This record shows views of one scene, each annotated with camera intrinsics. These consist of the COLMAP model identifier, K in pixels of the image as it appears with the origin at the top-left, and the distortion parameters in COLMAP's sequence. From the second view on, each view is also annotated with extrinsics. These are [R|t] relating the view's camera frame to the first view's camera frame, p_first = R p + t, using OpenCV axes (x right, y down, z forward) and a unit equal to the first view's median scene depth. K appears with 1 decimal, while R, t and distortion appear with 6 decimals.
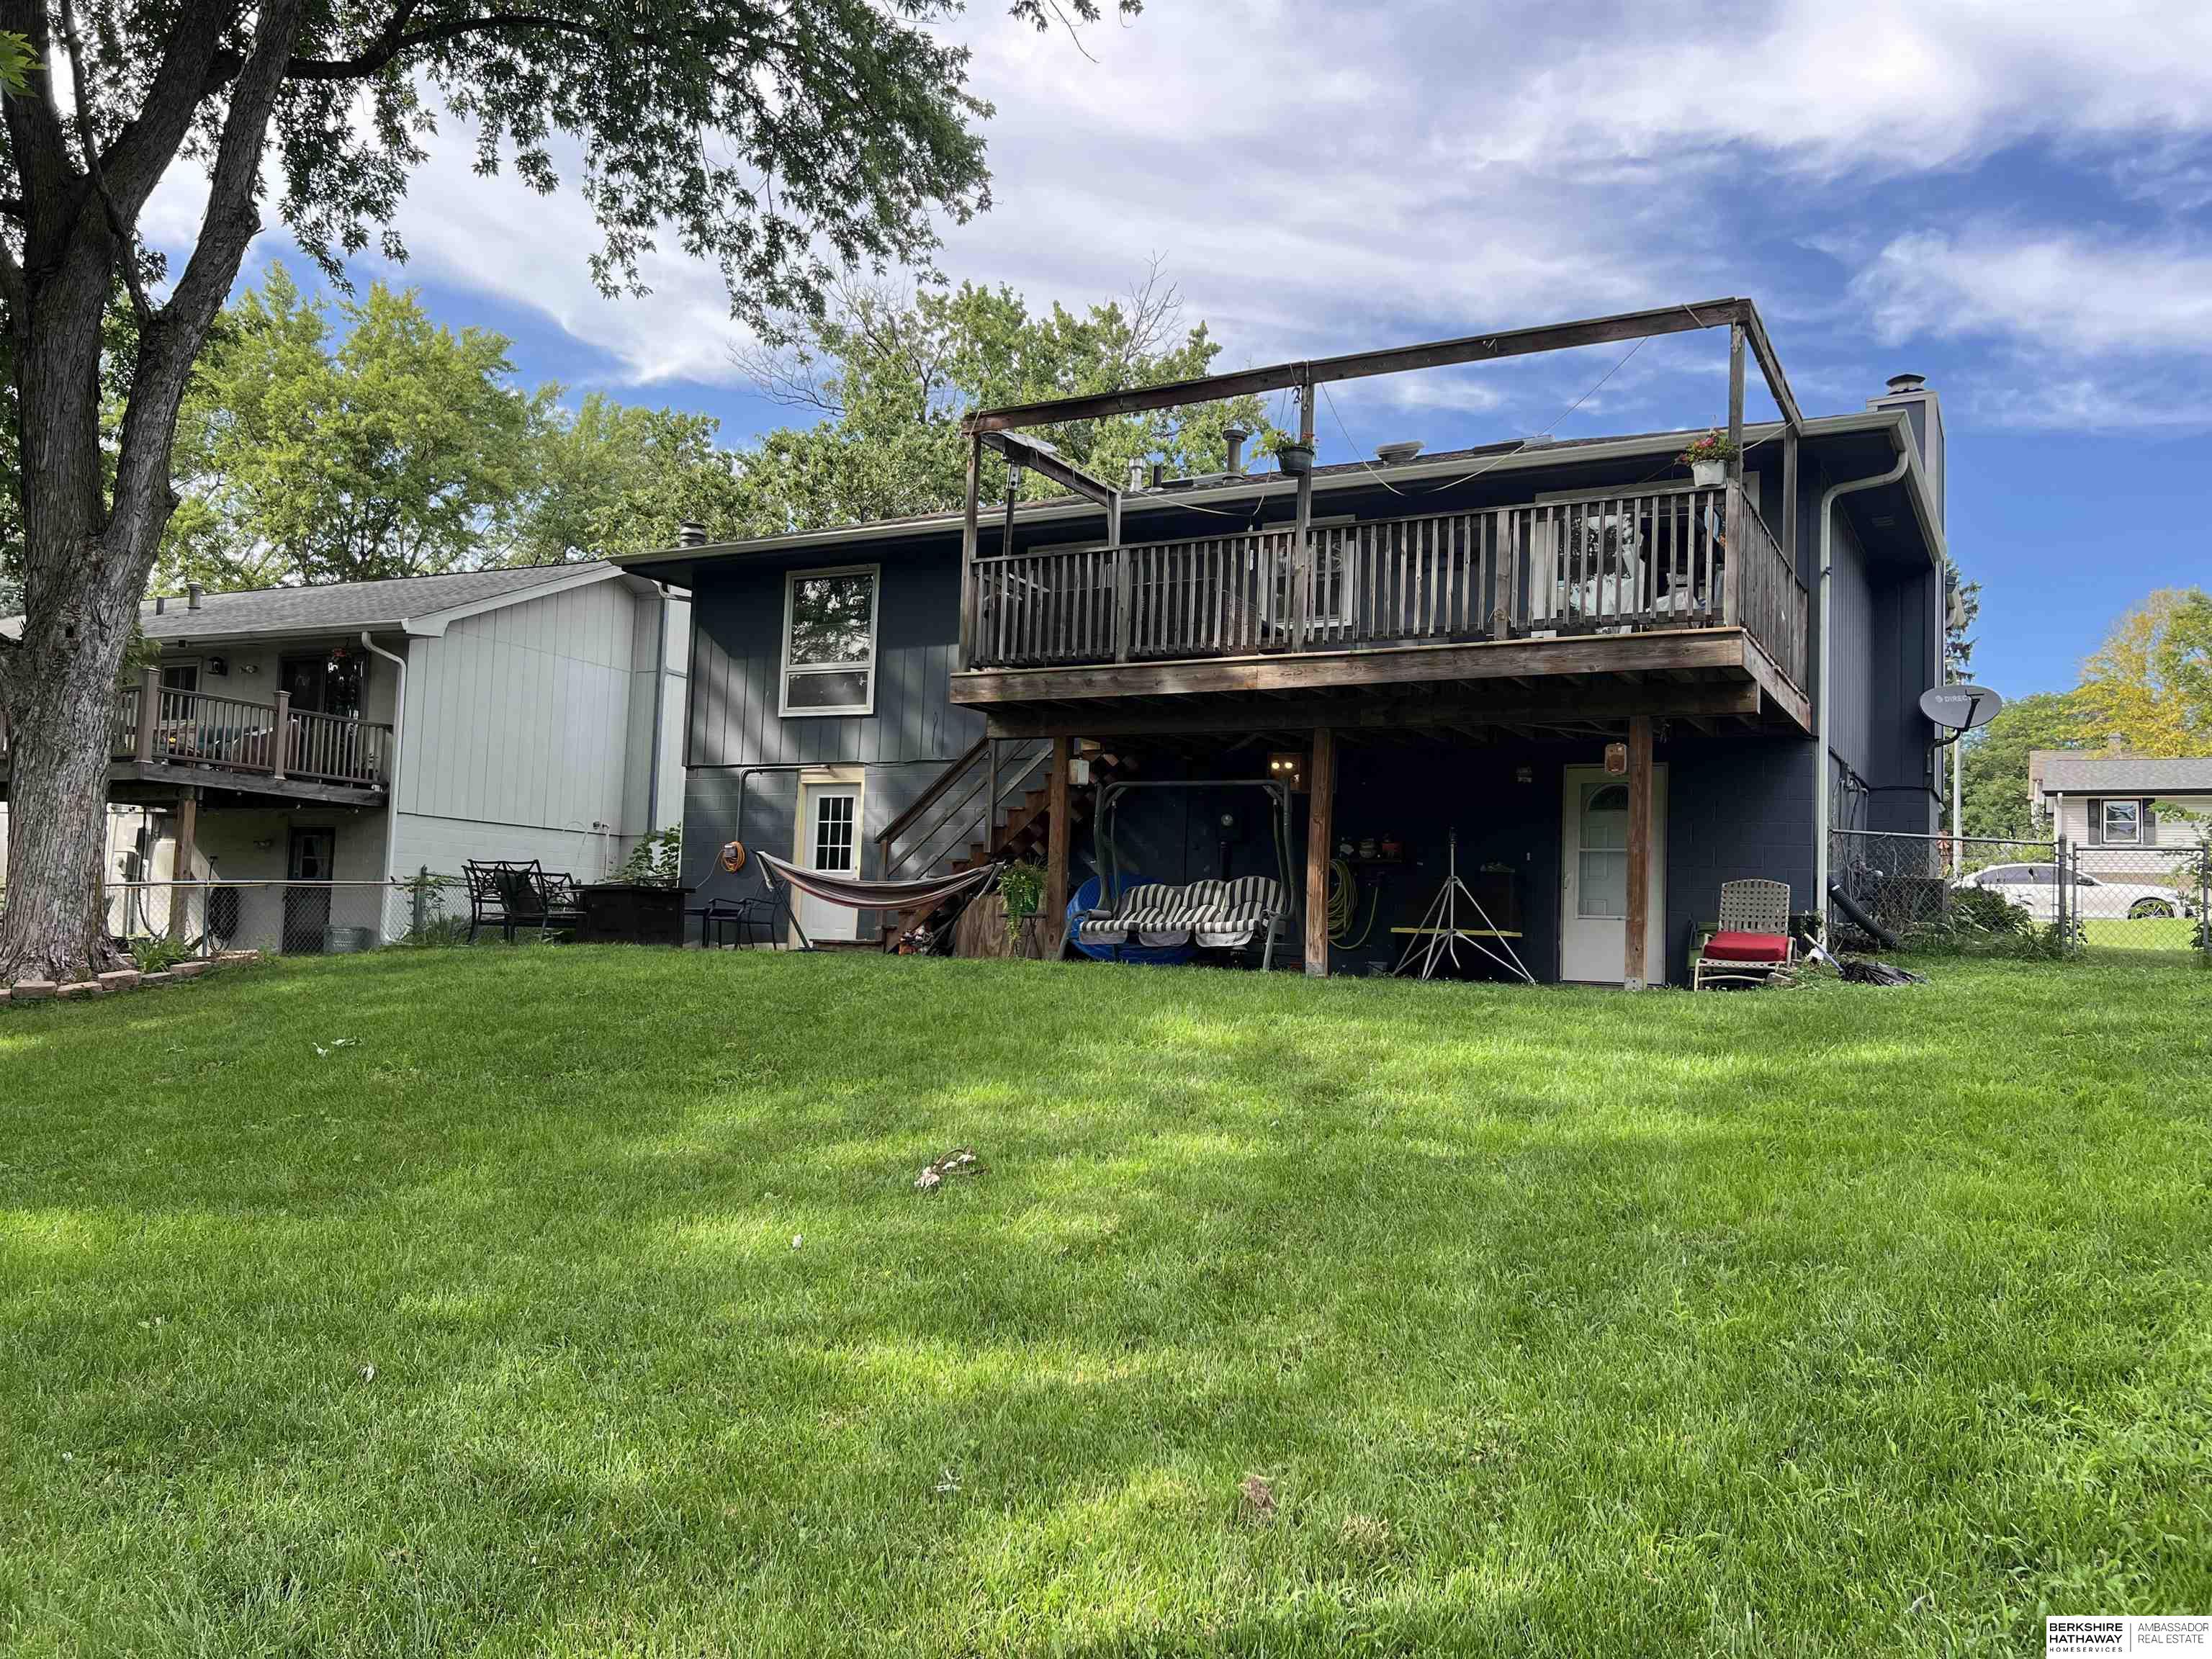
lens RADIAL K [[1664.9, 0, 1090.9], [0, 1664.9, 831.0], [0, 0, 1]] dist [0.050307, -0.050727]
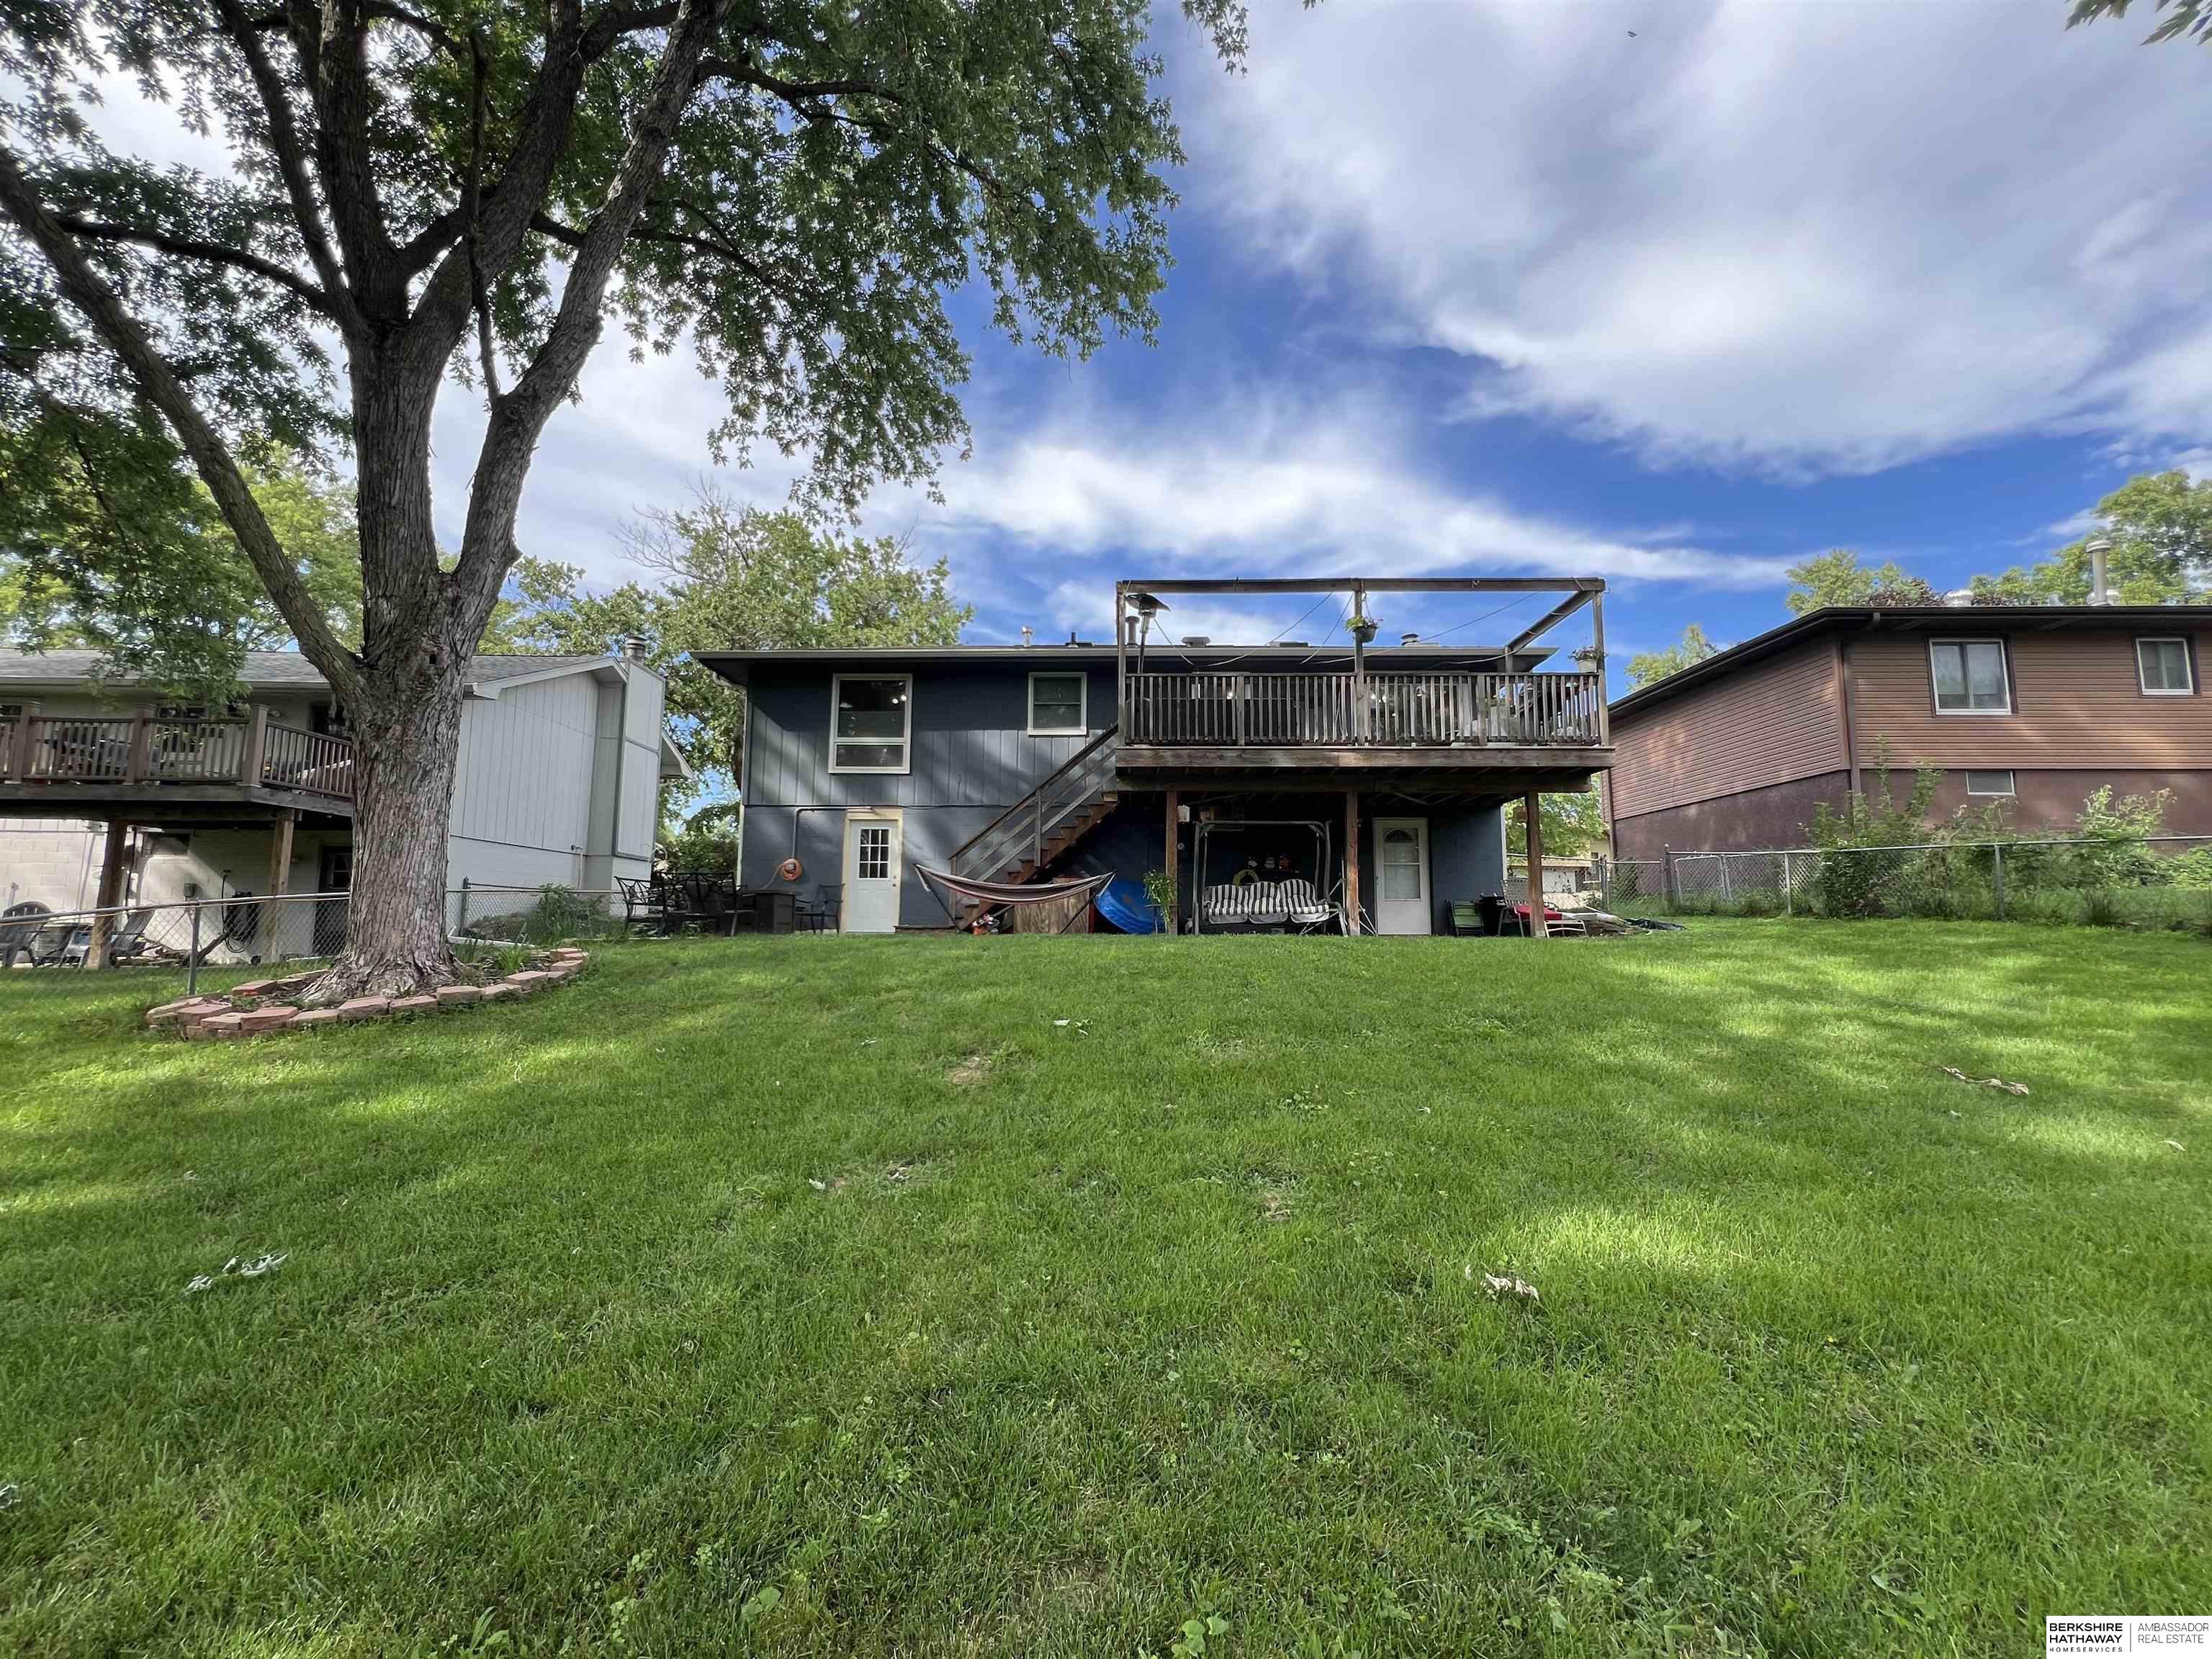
lens RADIAL K [[882.6, 0, 1100.8], [0, 882.6, 824.6], [0, 0, 1]] dist [-0.002286, 0.001143]
pose [[0.879947, 0.021883, 0.474568, -0.361591], [-0.003487, 0.999209, -0.039609, 0.006353], [-0.475059, 0.033199, 0.879327, 0.231354]]
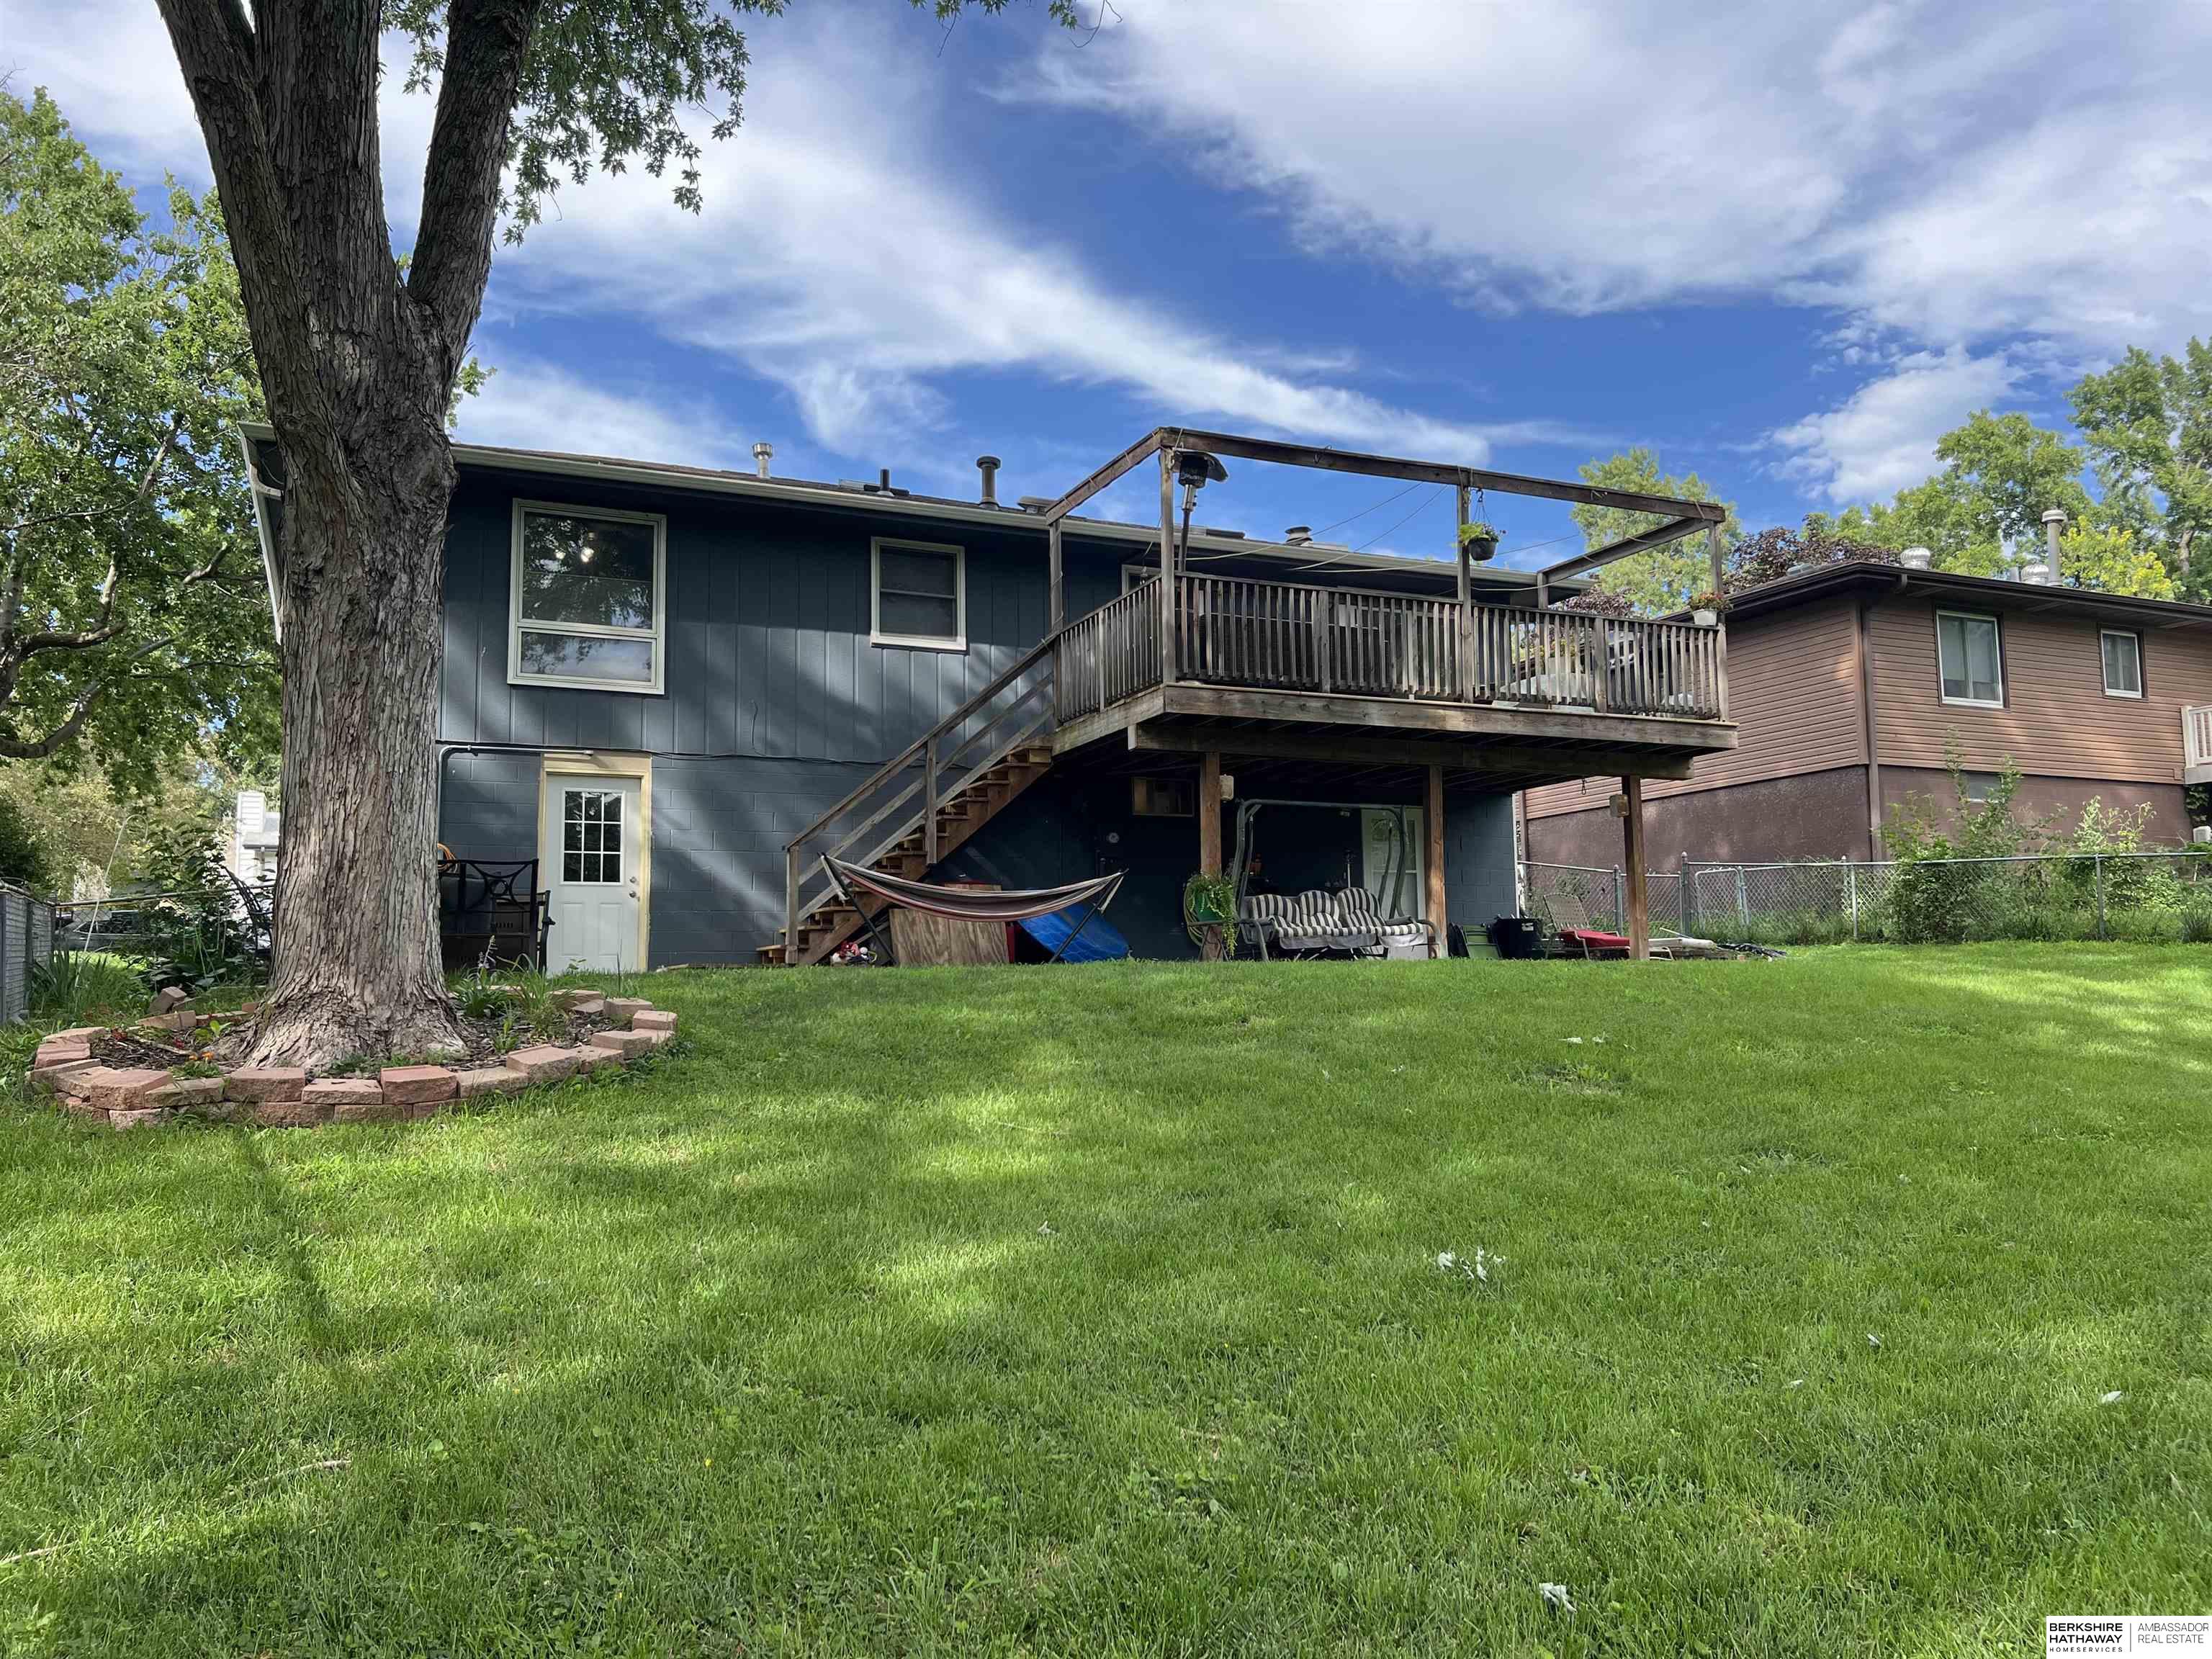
lens RADIAL K [[1664.9, 0, 1119.8], [0, 1664.9, 824.2], [0, 0, 1]] dist [0.050307, -0.050727]
pose [[0.582088, 0.042520, 0.812013, -0.688781], [-0.018281, 0.999064, -0.039211, 0.023224], [-0.812920, 0.007980, 0.582320, 0.337435]]
